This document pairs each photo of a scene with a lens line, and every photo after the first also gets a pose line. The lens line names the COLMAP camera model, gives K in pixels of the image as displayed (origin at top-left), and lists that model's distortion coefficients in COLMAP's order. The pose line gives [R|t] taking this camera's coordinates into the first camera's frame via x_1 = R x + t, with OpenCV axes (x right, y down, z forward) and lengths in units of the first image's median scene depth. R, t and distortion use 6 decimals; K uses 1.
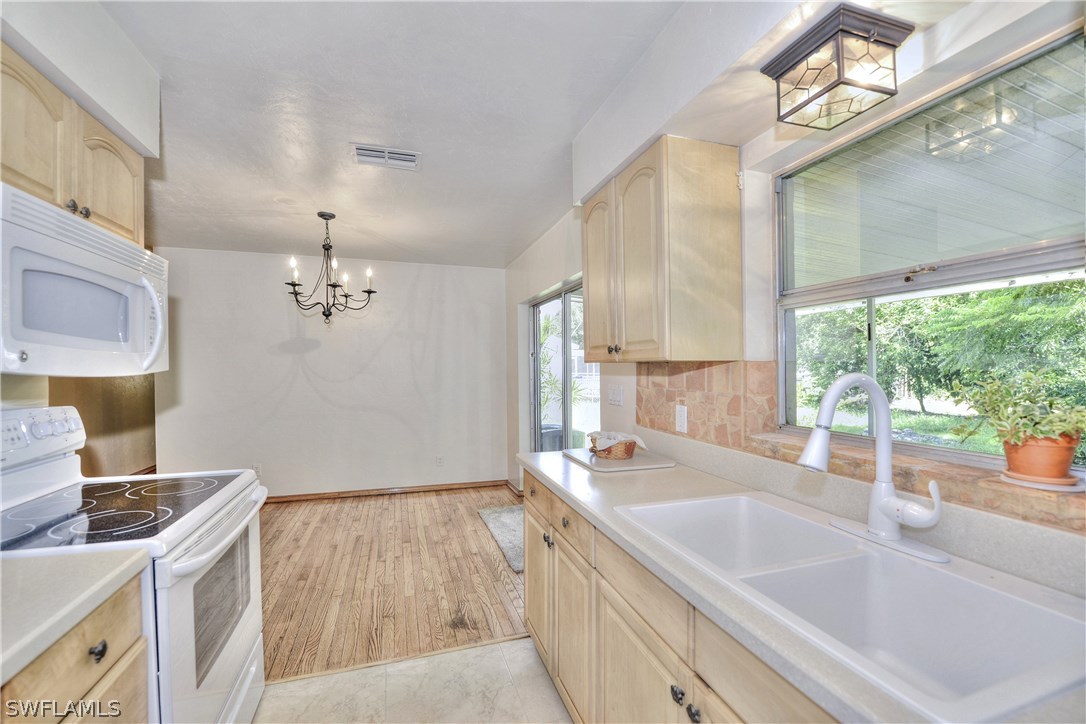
lens RADIAL K [[439.4, 0, 519.0], [0, 439.4, 355.5], [0, 0, 1]] dist [-0.024343, -0.001058]
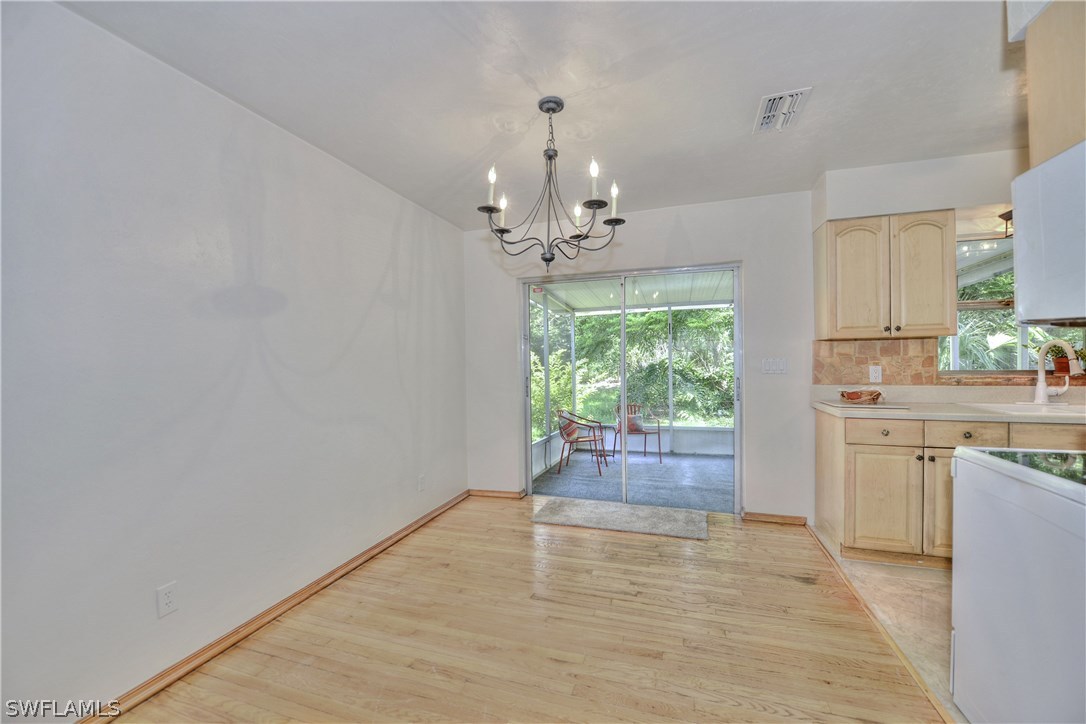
lens RADIAL K [[439.4, 0, 526.1], [0, 439.4, 374.2], [0, 0, 1]] dist [-0.024343, -0.001058]
pose [[0.589407, -0.034646, 0.807093, -1.449430], [0.004281, 0.999200, 0.039767, 0.069414], [-0.807825, -0.019984, 0.589084, 0.987897]]
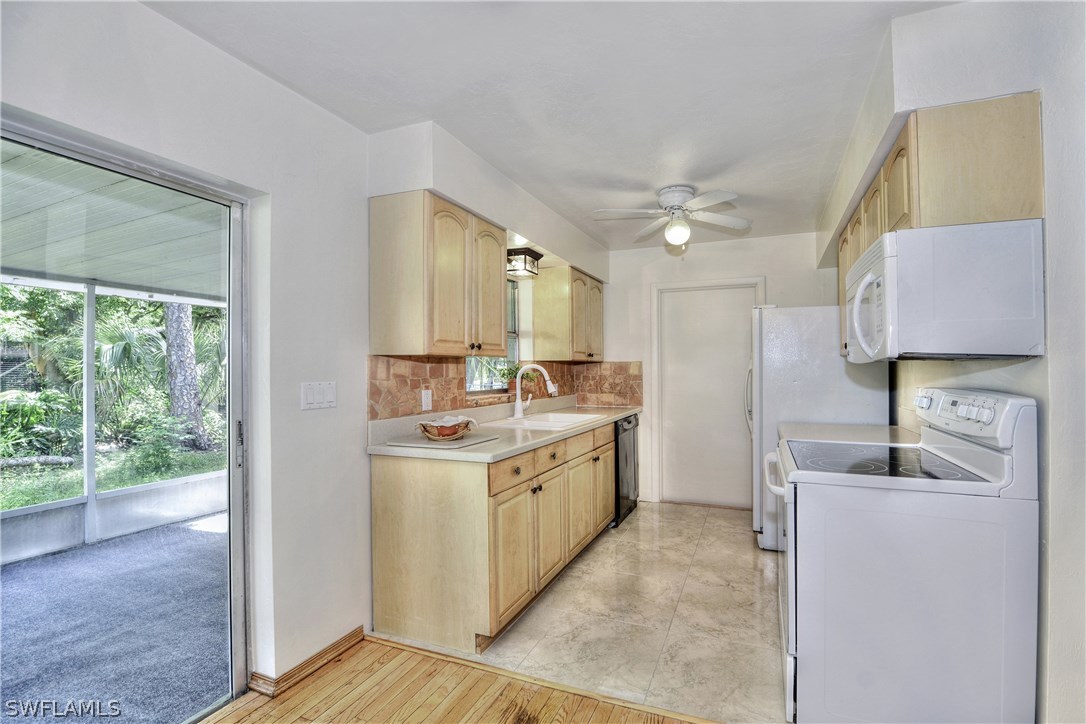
lens RADIAL K [[439.4, 0, 586.3], [0, 439.4, 364.7], [0, 0, 1]] dist [-0.024343, -0.001058]
pose [[-0.808145, 0.011374, 0.588874, -0.671178], [-0.003106, 0.999717, -0.023572, 0.062341], [-0.588975, -0.020879, -0.807881, 1.580908]]
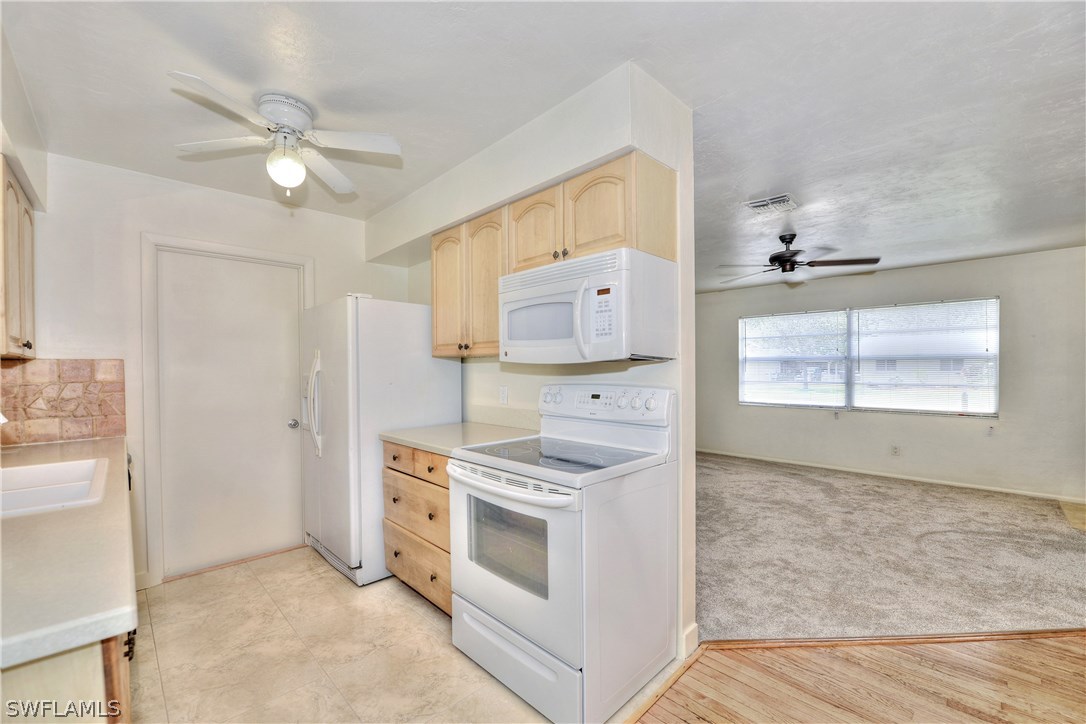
lens RADIAL K [[439.4, 0, 536.2], [0, 439.4, 371.0], [0, 0, 1]] dist [-0.024343, -0.001058]
pose [[-0.878247, 0.010867, -0.478083, -0.109365], [0.017210, 0.999812, -0.008888, 0.059903], [0.477897, -0.016034, -0.878270, 1.358401]]
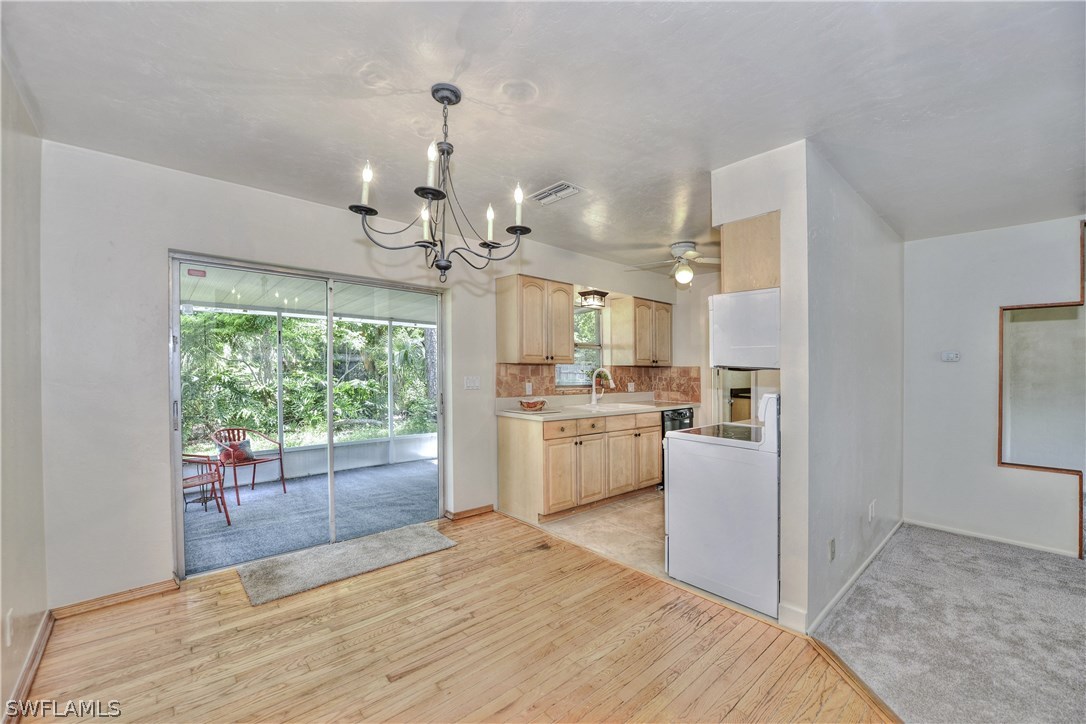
lens RADIAL K [[439.4, 0, 540.2], [0, 439.4, 370.1], [0, 0, 1]] dist [-0.024343, -0.001058]
pose [[-0.436378, -0.006098, 0.899743, -1.471597], [-0.024725, 0.999681, -0.005216, 0.054276], [-0.899424, -0.024523, -0.436389, 1.721670]]
